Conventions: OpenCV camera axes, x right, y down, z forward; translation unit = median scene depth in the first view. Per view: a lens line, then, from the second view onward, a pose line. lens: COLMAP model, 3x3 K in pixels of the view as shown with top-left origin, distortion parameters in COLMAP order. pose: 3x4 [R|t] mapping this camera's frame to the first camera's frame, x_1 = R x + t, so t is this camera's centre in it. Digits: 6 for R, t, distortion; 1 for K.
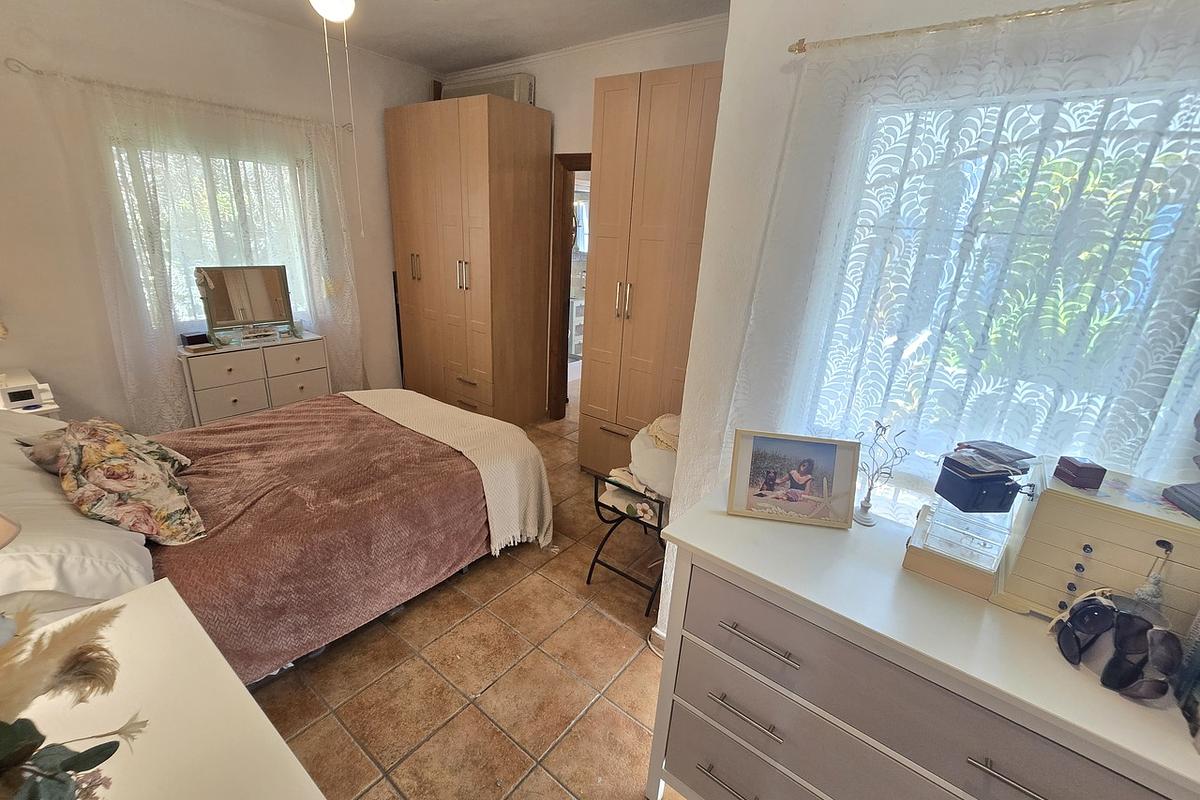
lens RADIAL K [[488.0, 0, 596.3], [0, 488.0, 393.7], [0, 0, 1]] dist [-0.001269, -0.000312]
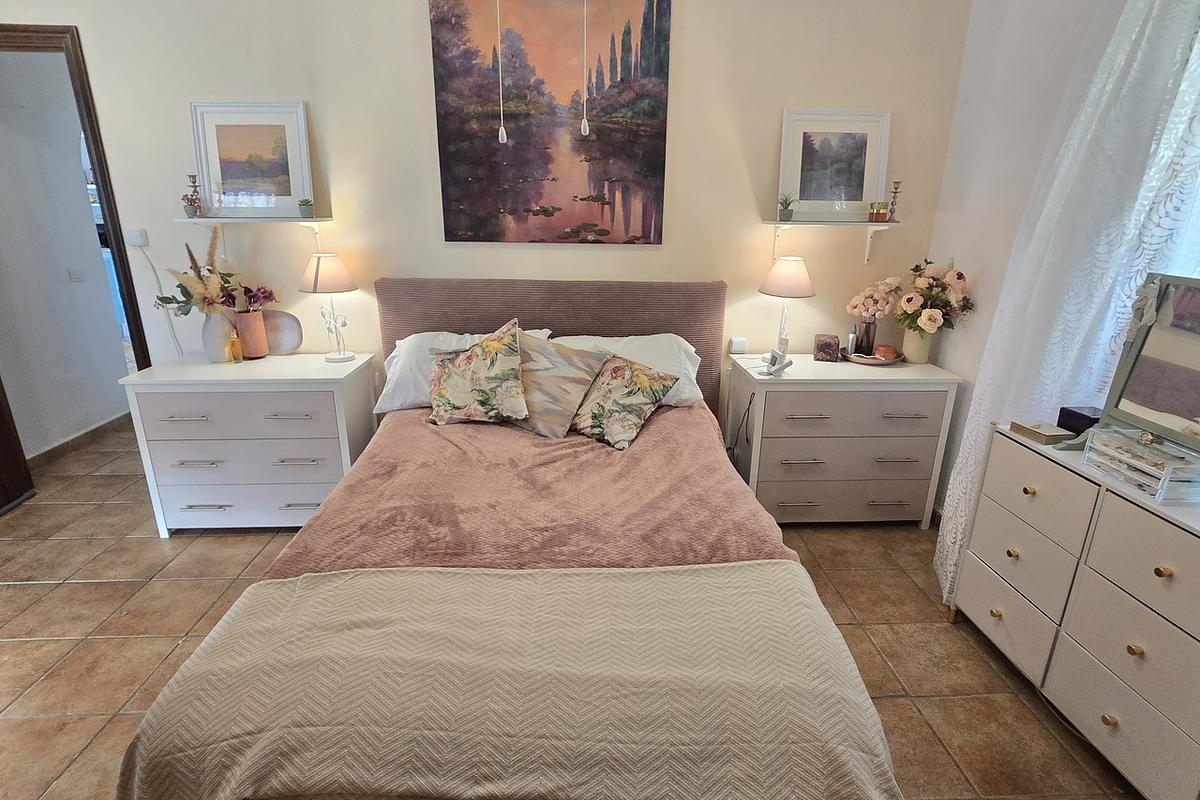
lens RADIAL K [[607.9, 0, 600.6], [0, 607.9, 394.4], [0, 0, 1]] dist [-0.000221, -0.002010]
pose [[-0.759048, 0.133662, -0.637165, -0.133117], [-0.254551, 0.839854, 0.479426, -0.390641], [0.599207, 0.526099, -0.603466, 1.431958]]
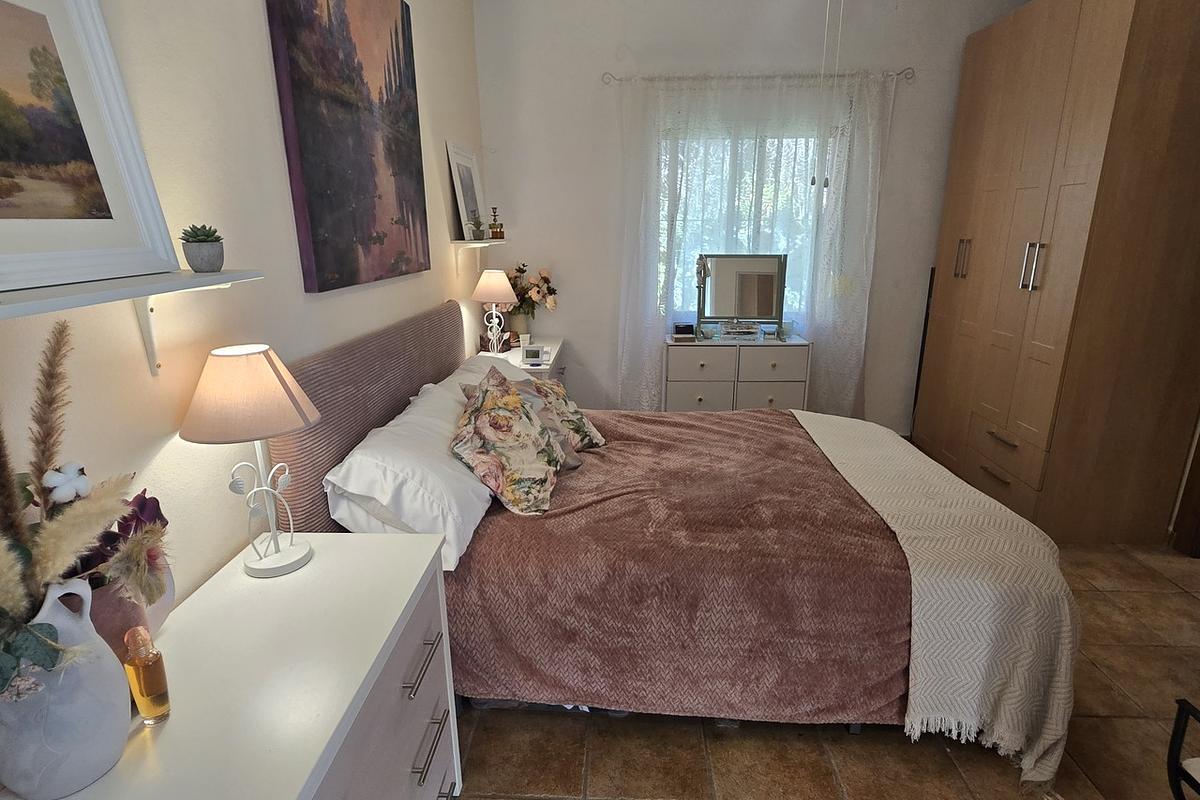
lens RADIAL K [[607.9, 0, 600.6], [0, 607.9, 394.4], [0, 0, 1]] dist [-0.000221, -0.002010]
pose [[0.579945, 0.162880, -0.798207, 0.077118], [-0.223758, 0.973973, 0.036172, 0.008848], [0.783323, 0.157628, 0.601297, 0.261048]]
